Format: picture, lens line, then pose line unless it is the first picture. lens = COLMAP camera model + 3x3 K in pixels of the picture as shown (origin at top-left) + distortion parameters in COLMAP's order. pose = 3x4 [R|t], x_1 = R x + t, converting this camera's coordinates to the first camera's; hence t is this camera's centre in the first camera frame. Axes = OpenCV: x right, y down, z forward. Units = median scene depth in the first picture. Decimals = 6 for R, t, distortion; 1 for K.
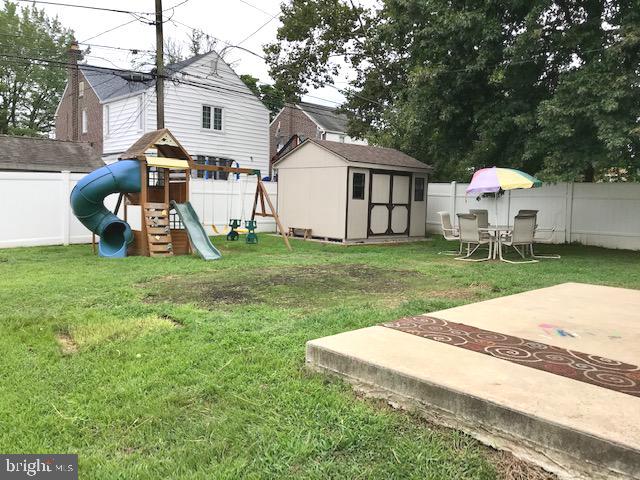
lens RADIAL K [[528.9, 0, 322.8], [0, 528.9, 240.8], [0, 0, 1]] dist [0.052994, -0.075746]
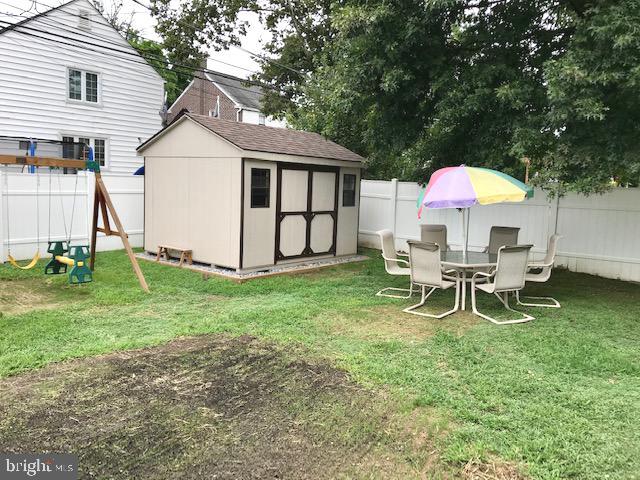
lens RADIAL K [[528.9, 0, 321.8], [0, 528.9, 239.6], [0, 0, 1]] dist [0.052994, -0.075746]
pose [[0.991950, -0.004714, 0.126544, 0.058448], [0.000615, 0.999474, 0.032411, -0.058552], [-0.126631, -0.032072, 0.991431, 0.317145]]
